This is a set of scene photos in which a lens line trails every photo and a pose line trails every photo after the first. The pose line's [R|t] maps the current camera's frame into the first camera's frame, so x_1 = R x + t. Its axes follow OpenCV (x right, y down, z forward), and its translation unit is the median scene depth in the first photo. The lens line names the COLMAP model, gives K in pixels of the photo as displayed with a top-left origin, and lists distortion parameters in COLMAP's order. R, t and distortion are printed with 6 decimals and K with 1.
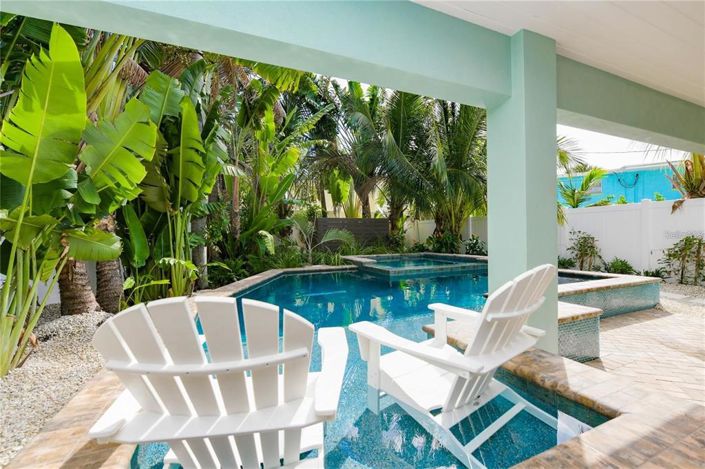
lens RADIAL K [[302.8, 0, 352.0], [0, 302.8, 244.0], [0, 0, 1]] dist [-0.012371, -0.000502]
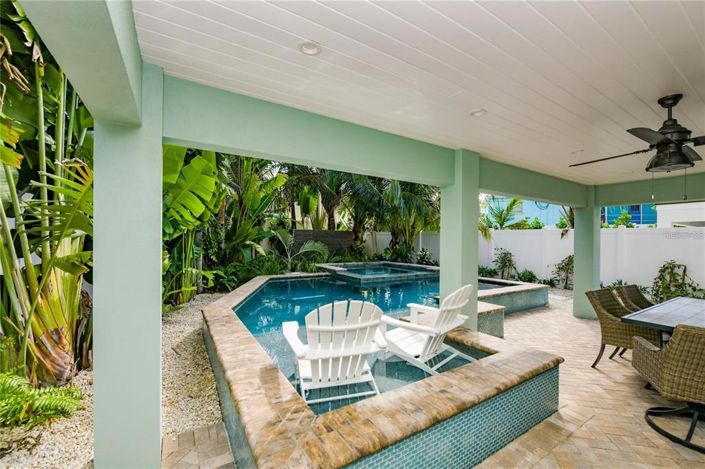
lens RADIAL K [[302.8, 0, 352.0], [0, 302.8, 244.0], [0, 0, 1]] dist [-0.012371, -0.000502]
pose [[0.985856, 0.024250, 0.165833, -0.101298], [-0.022945, 0.999689, -0.009778, -0.033479], [-0.166018, 0.005835, 0.986105, -0.185937]]
